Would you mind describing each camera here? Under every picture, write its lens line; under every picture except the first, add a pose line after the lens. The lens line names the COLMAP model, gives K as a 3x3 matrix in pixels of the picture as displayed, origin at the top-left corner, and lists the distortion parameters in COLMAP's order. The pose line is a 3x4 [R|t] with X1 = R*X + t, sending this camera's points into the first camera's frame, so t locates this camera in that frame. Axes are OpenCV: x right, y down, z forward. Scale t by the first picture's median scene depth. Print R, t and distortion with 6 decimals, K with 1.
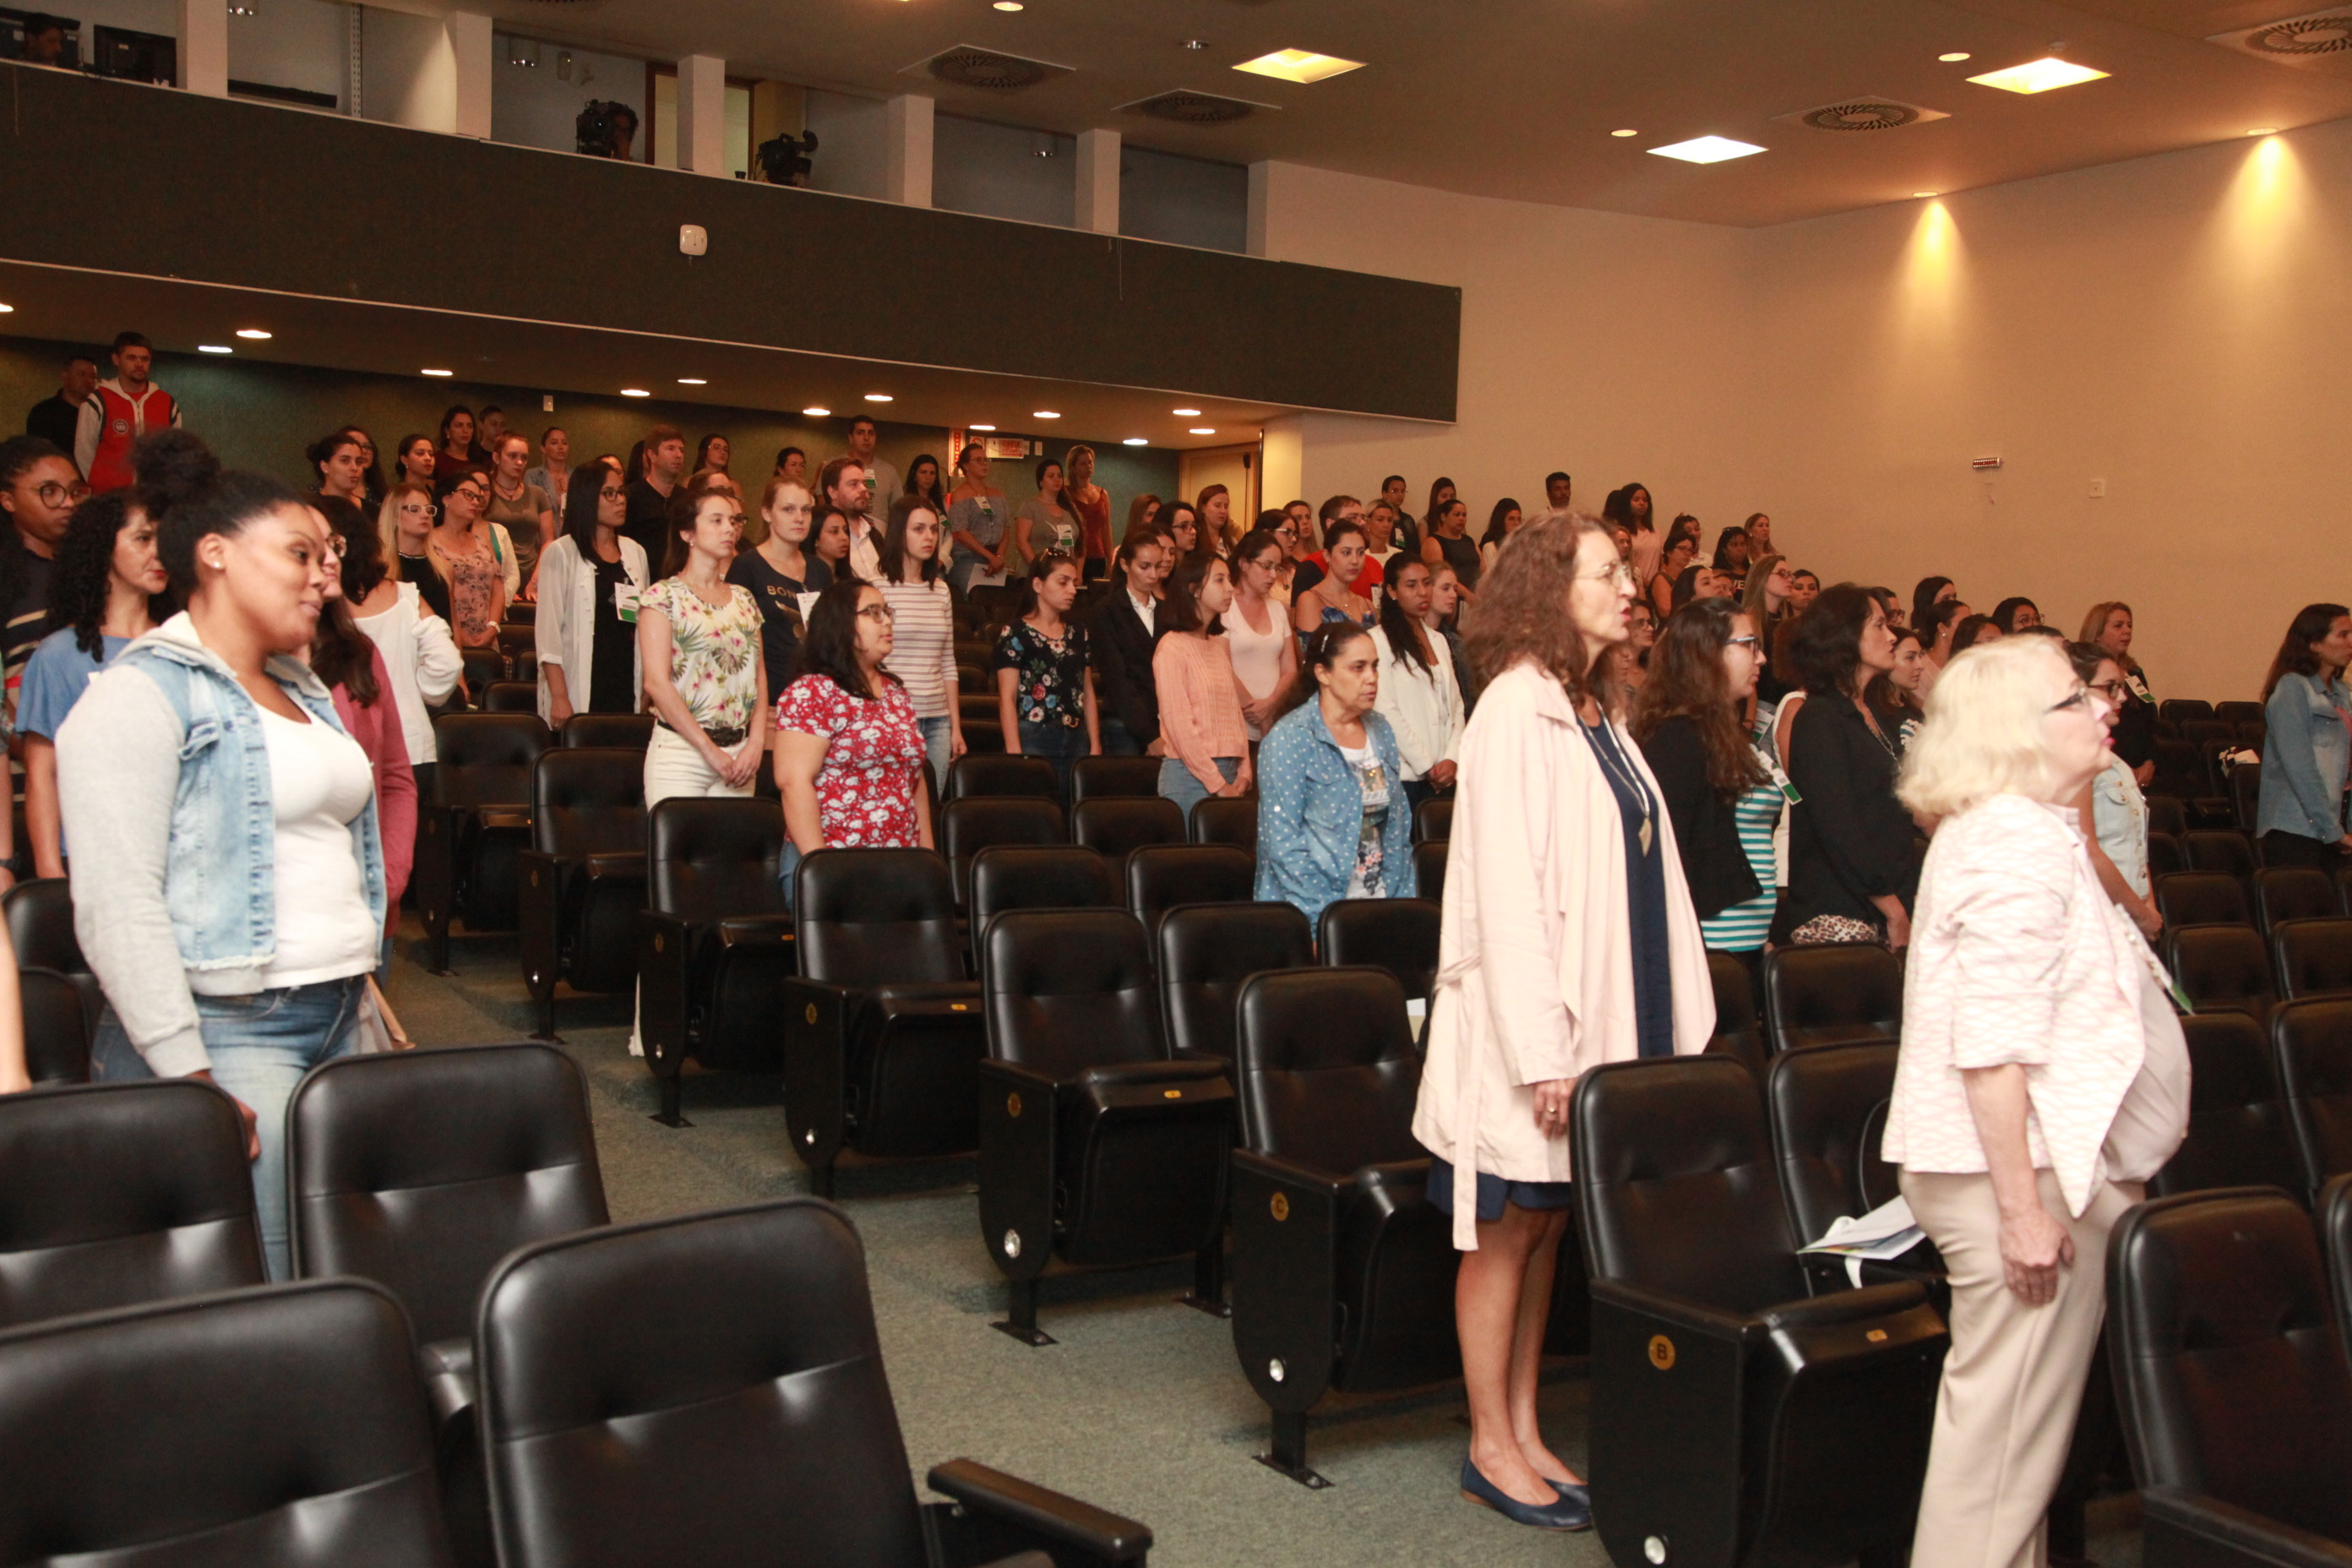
lens RADIAL K [[2424.6, 0, 1181.9], [0, 2424.6, 796.8], [0, 0, 1]] dist [0.019494, 0.009039]
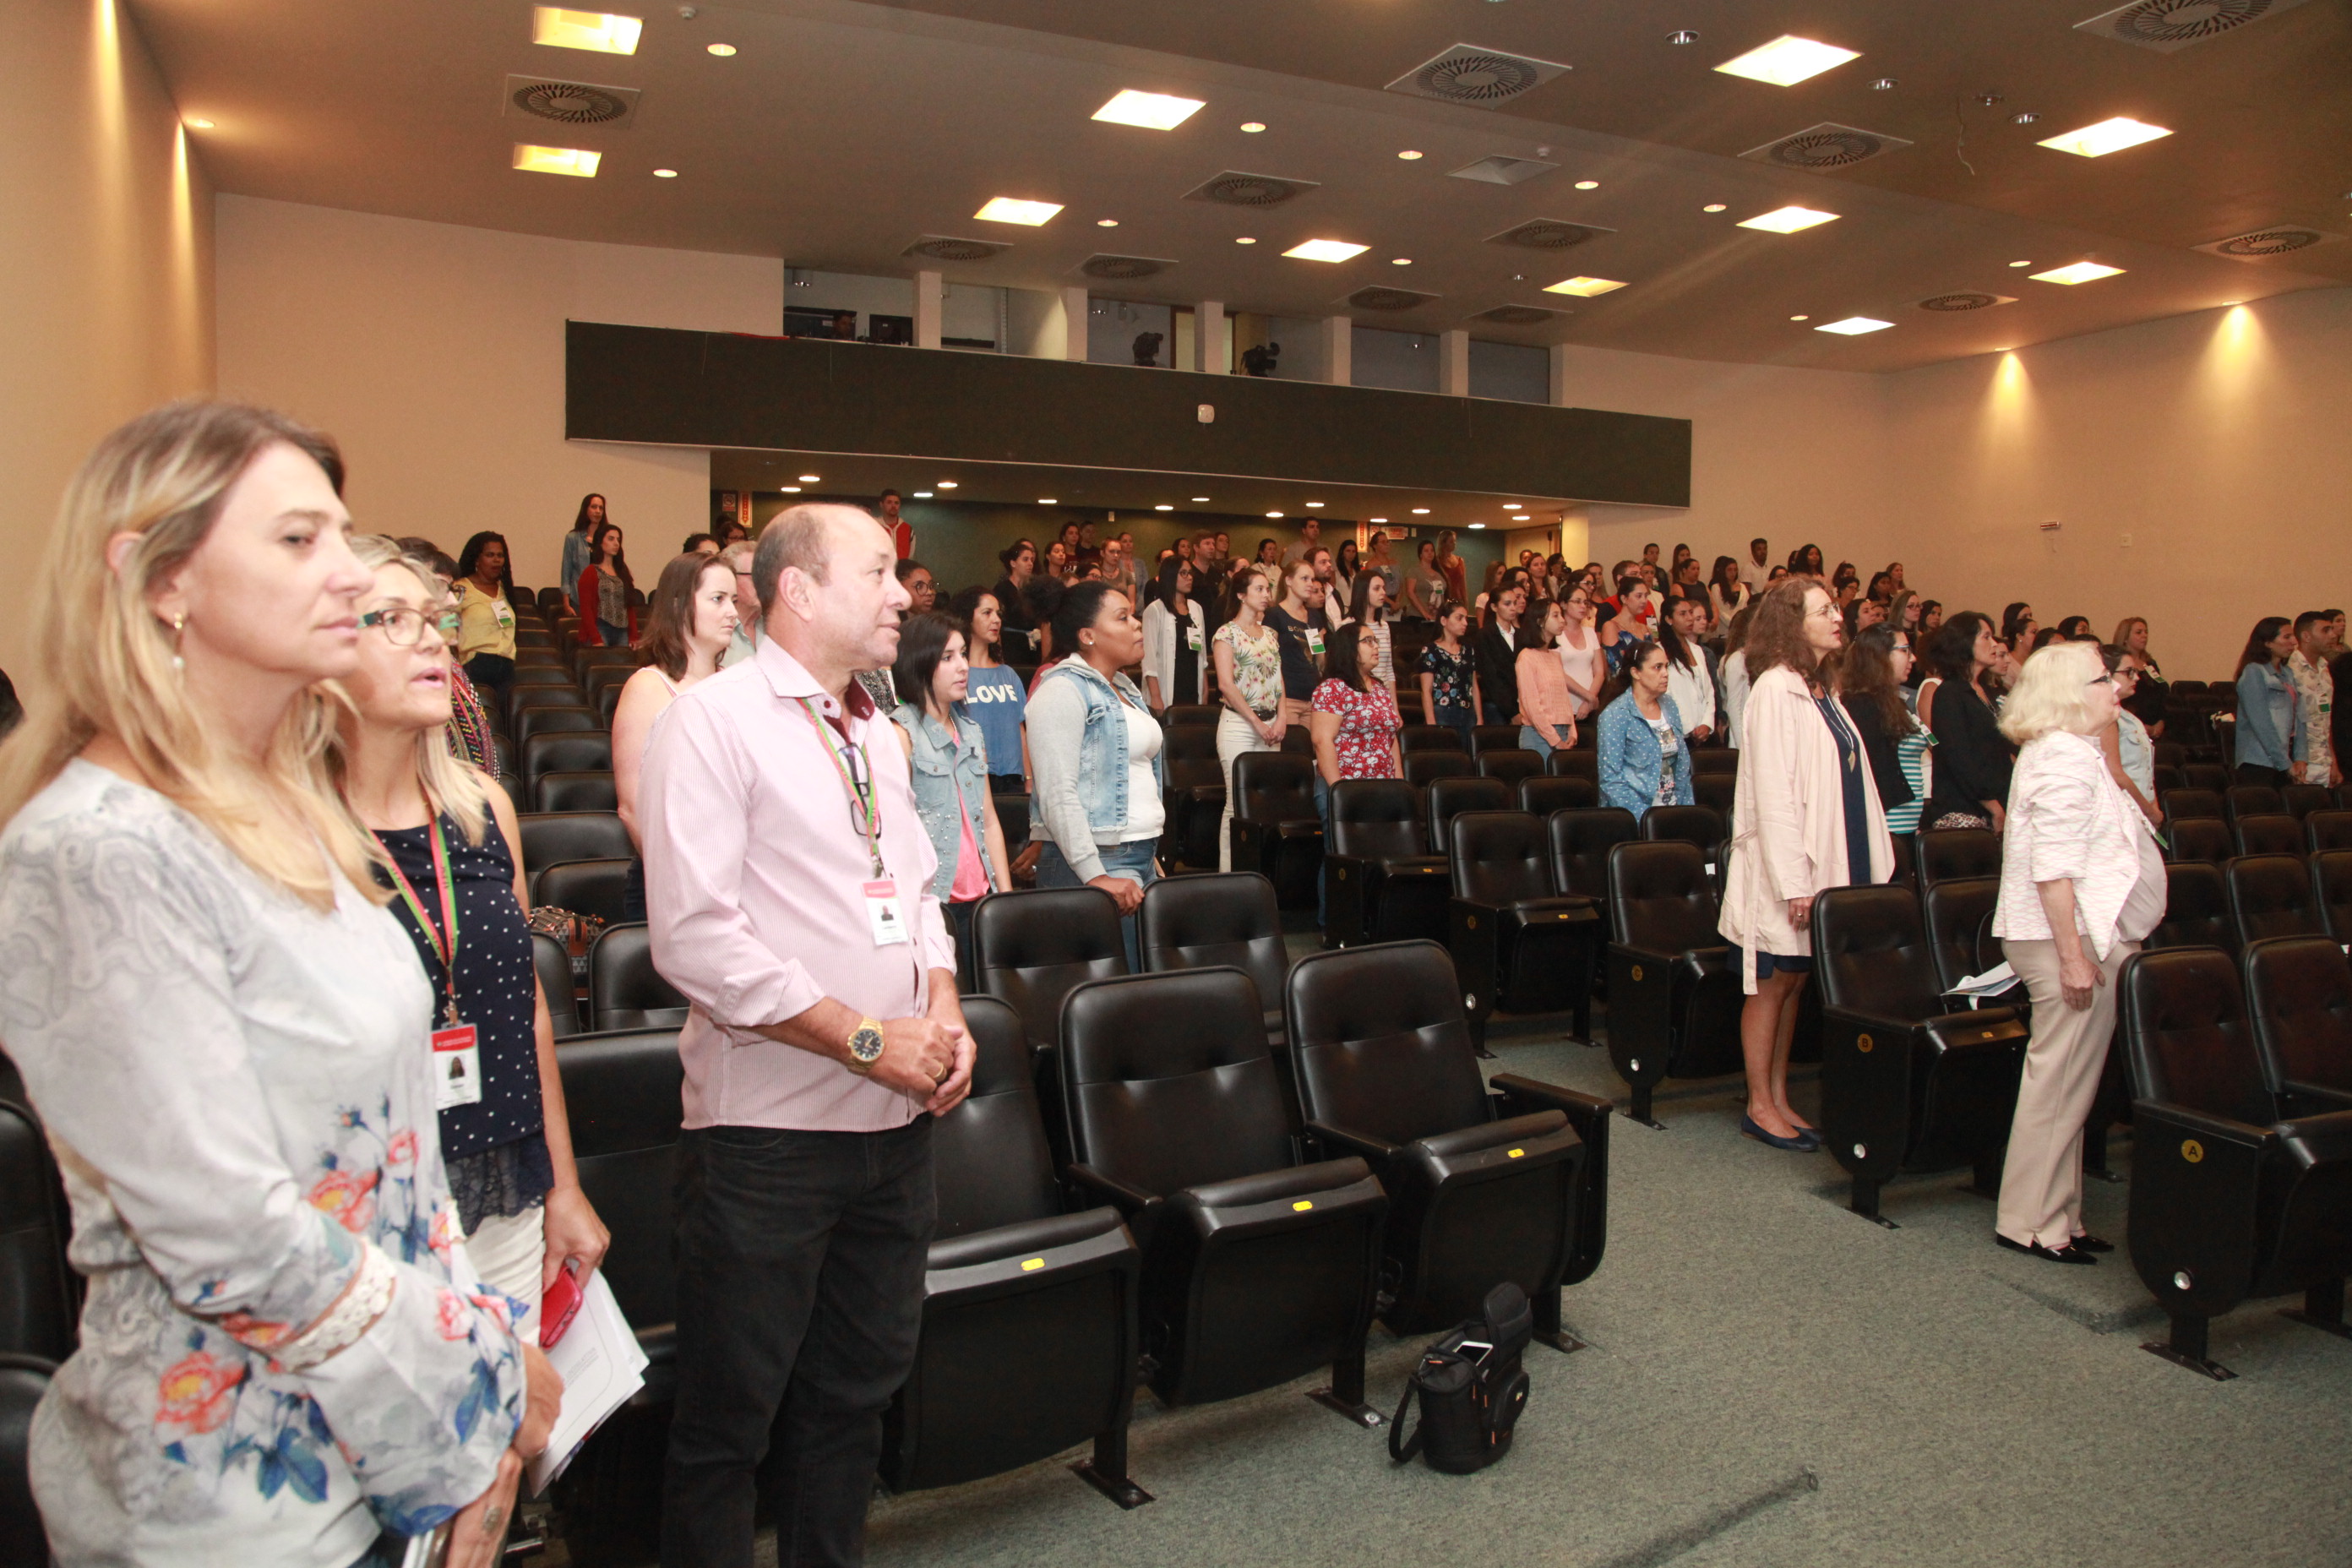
lens RADIAL K [[1638.6, 0, 1159.3], [0, 1638.6, 783.1], [0, 0, 1]] dist [-0.124847, 0.076057]
pose [[0.981214, -0.009475, -0.192690, -0.050709], [0.011964, 0.999859, 0.011761, 0.008456], [0.192551, -0.013845, 0.981189, -0.156055]]
